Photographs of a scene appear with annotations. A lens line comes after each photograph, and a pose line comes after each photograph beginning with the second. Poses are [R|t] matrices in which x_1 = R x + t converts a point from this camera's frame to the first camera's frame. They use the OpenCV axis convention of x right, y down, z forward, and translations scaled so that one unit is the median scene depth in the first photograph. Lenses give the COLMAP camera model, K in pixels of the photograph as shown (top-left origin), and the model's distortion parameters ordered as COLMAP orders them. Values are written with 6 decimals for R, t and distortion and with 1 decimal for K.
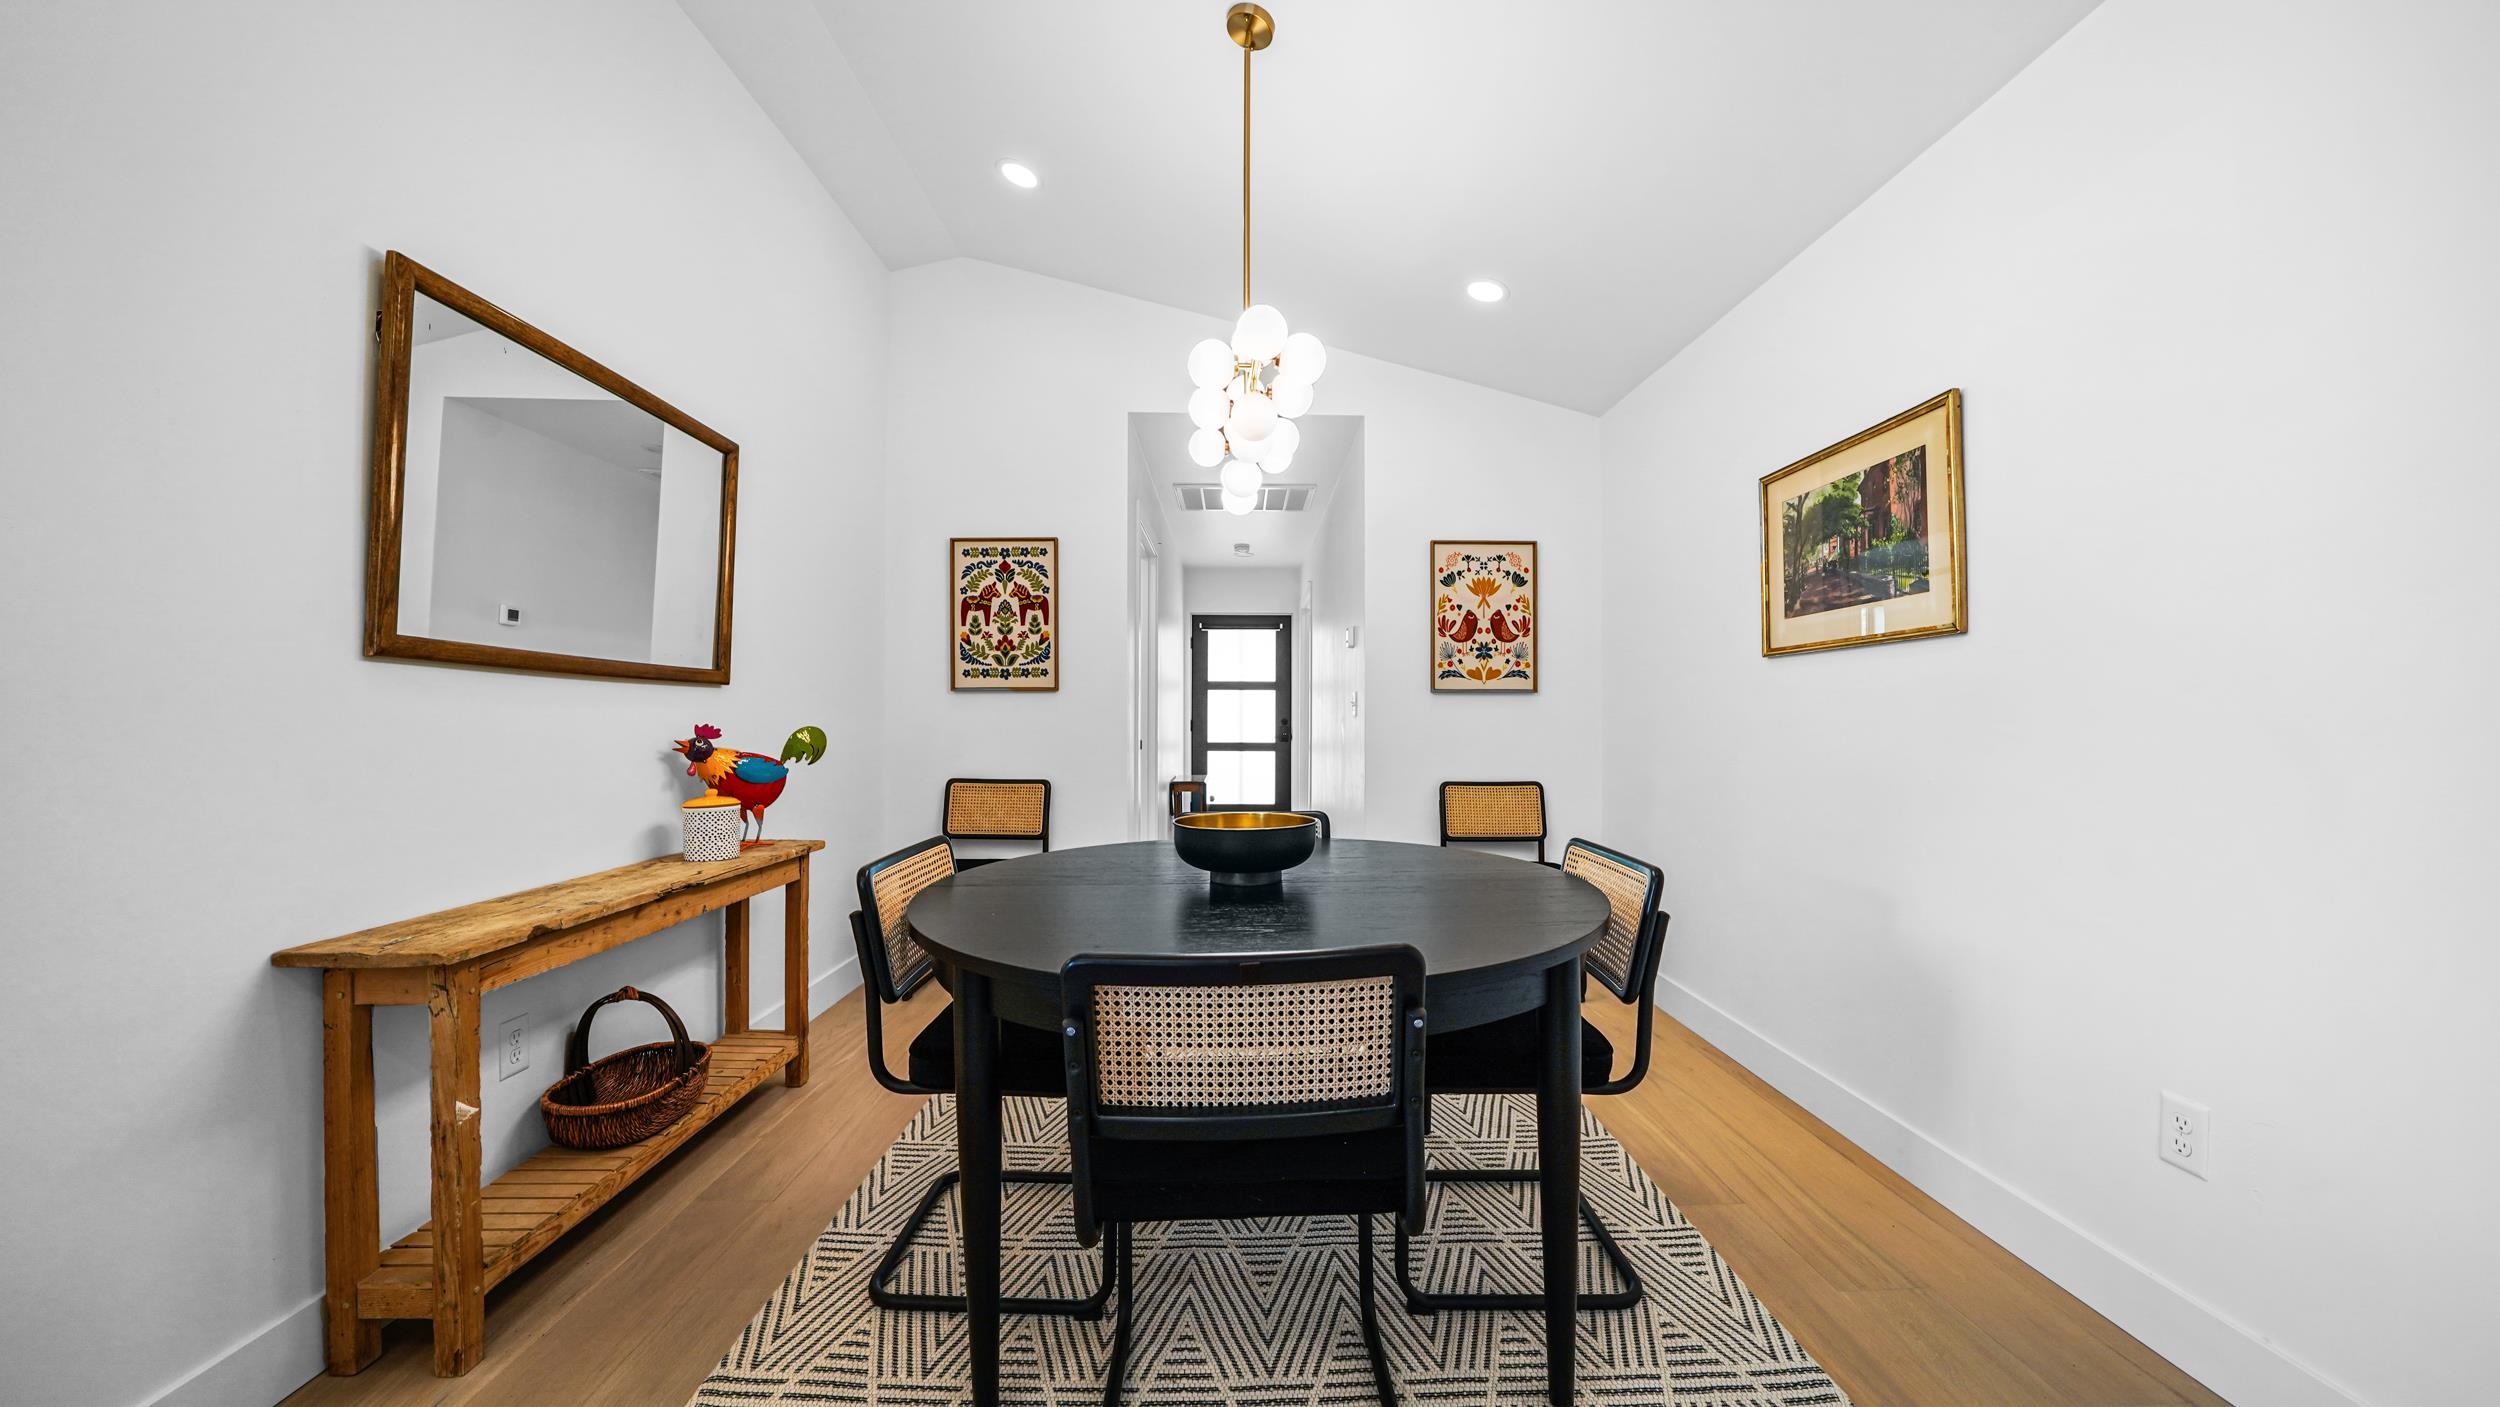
lens RADIAL K [[879.4, 0, 1250.0], [0, 879.4, 703.5], [0, 0, 1]] dist [-0.017806, 0.000279]
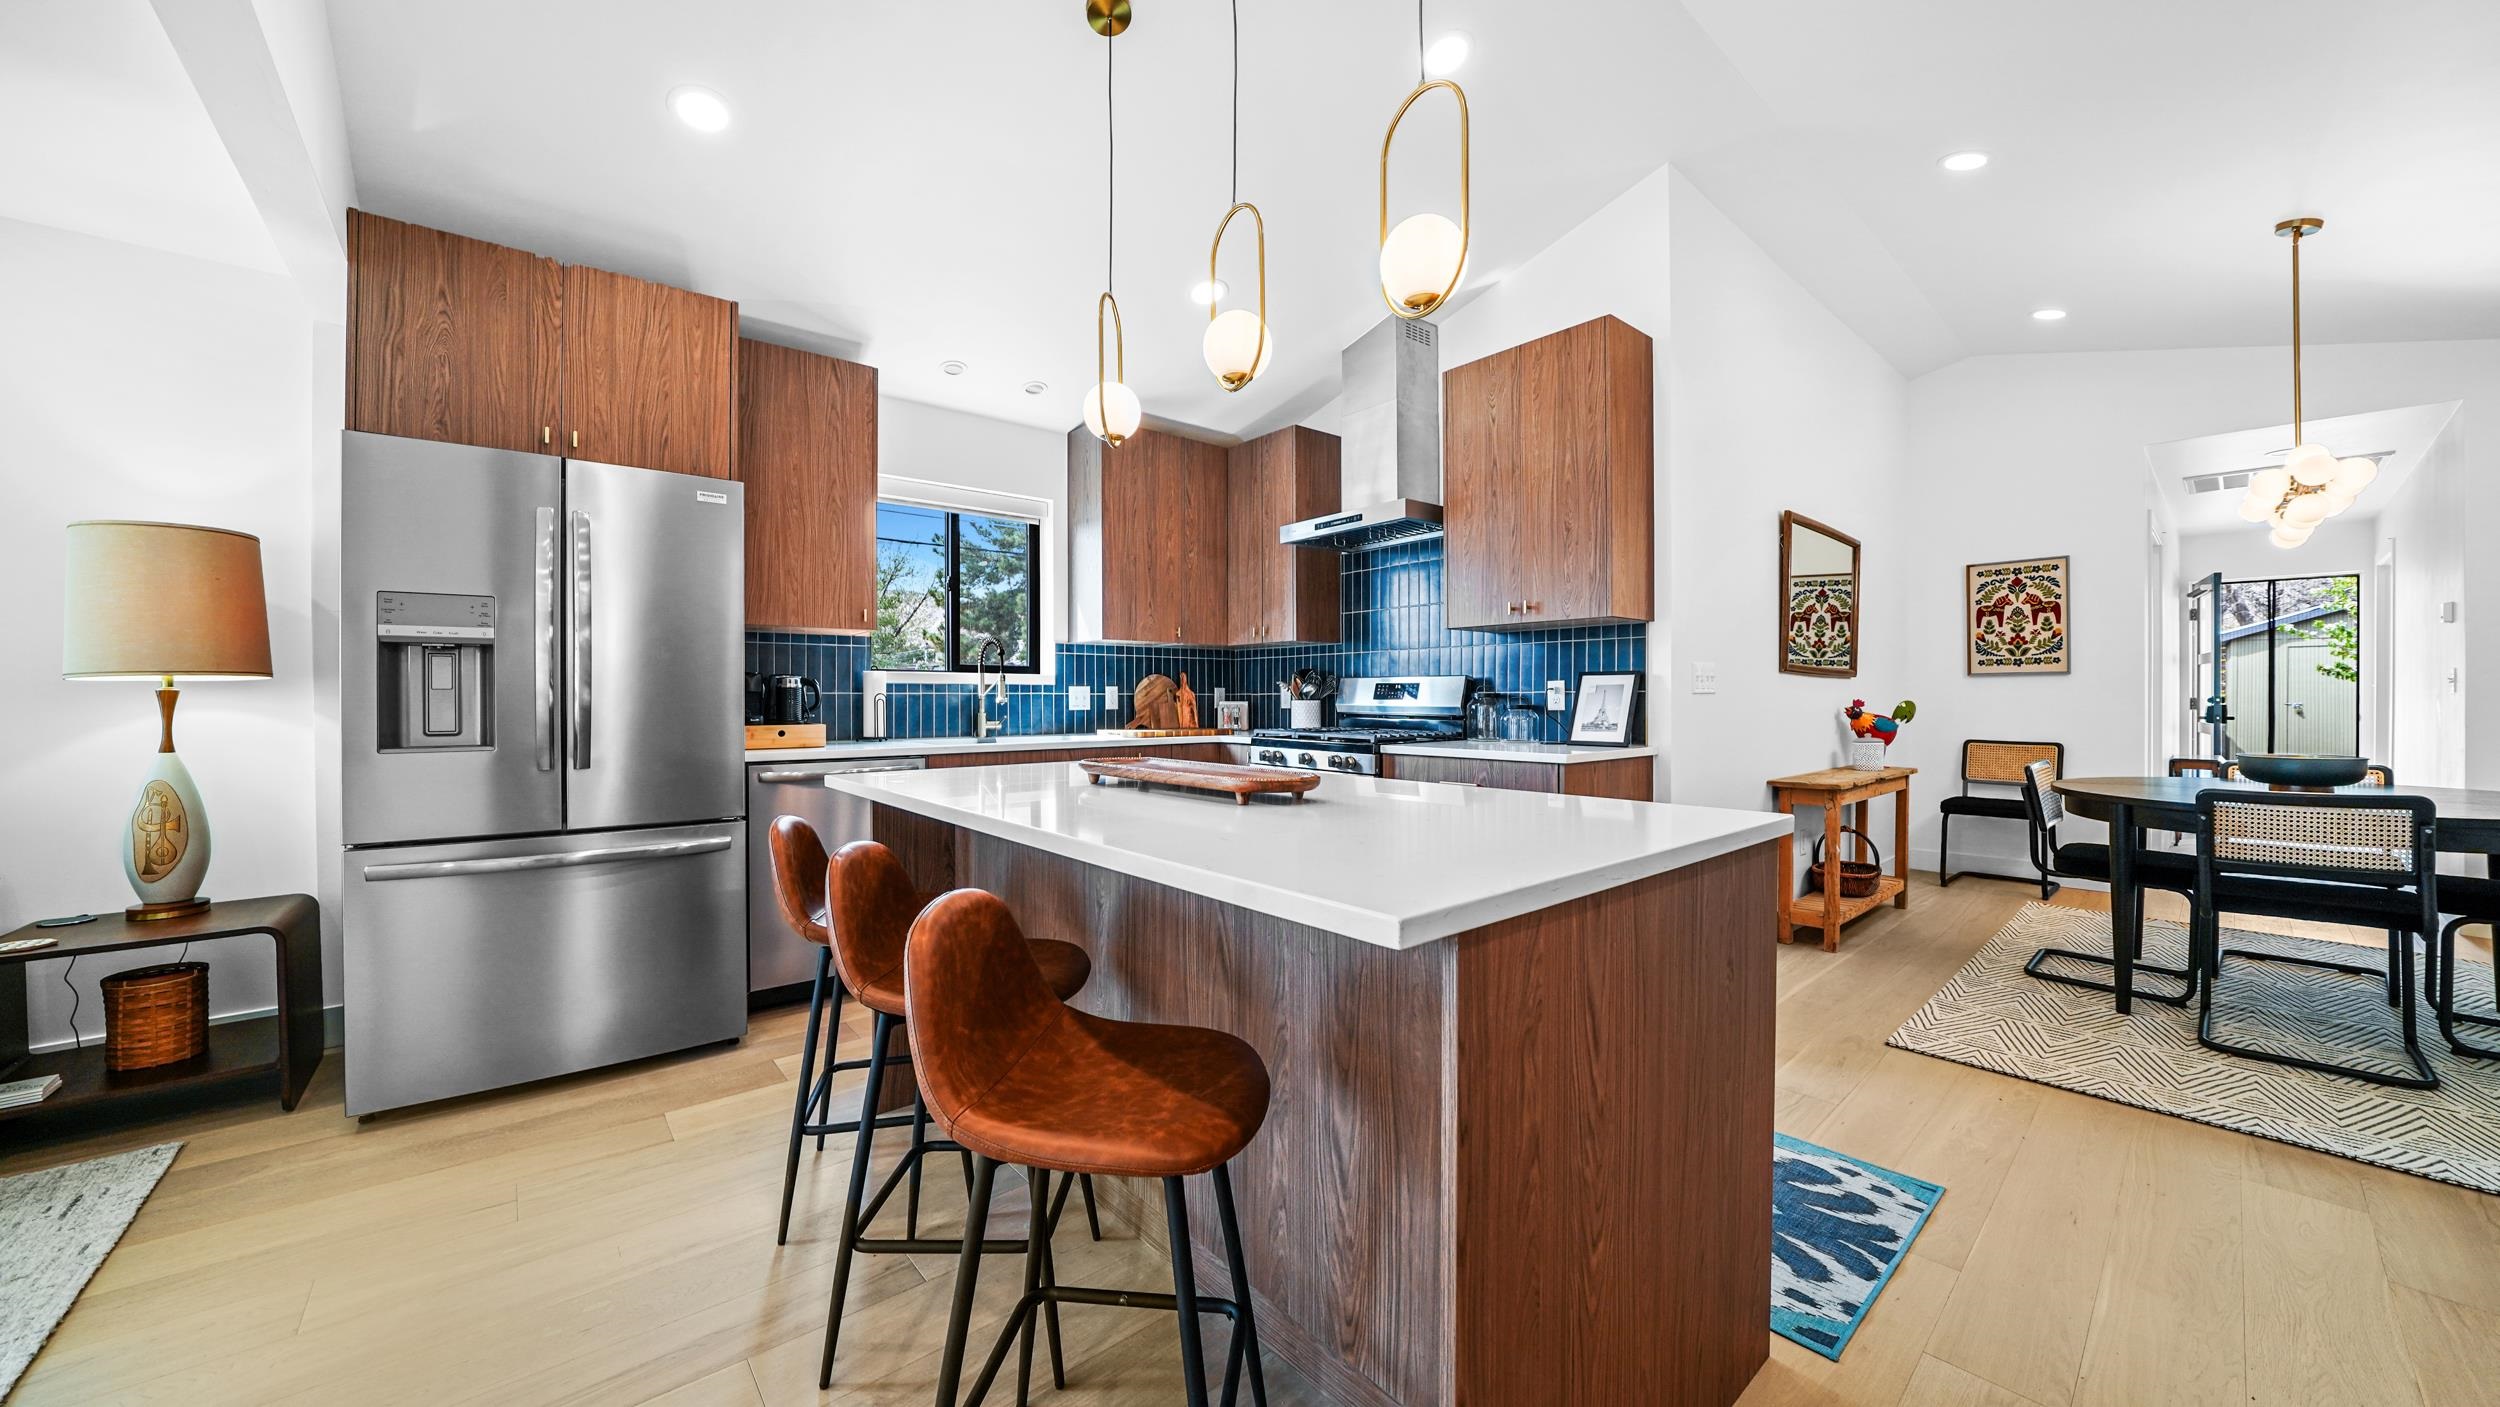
lens RADIAL K [[879.4, 0, 1250.0], [0, 879.4, 703.5], [0, 0, 1]] dist [-0.017806, 0.000279]
pose [[0.643032, 0.002205, -0.765837, -0.020672], [0.015087, 0.999765, 0.015546, -0.009451], [0.765691, -0.021551, 0.642847, -0.736936]]
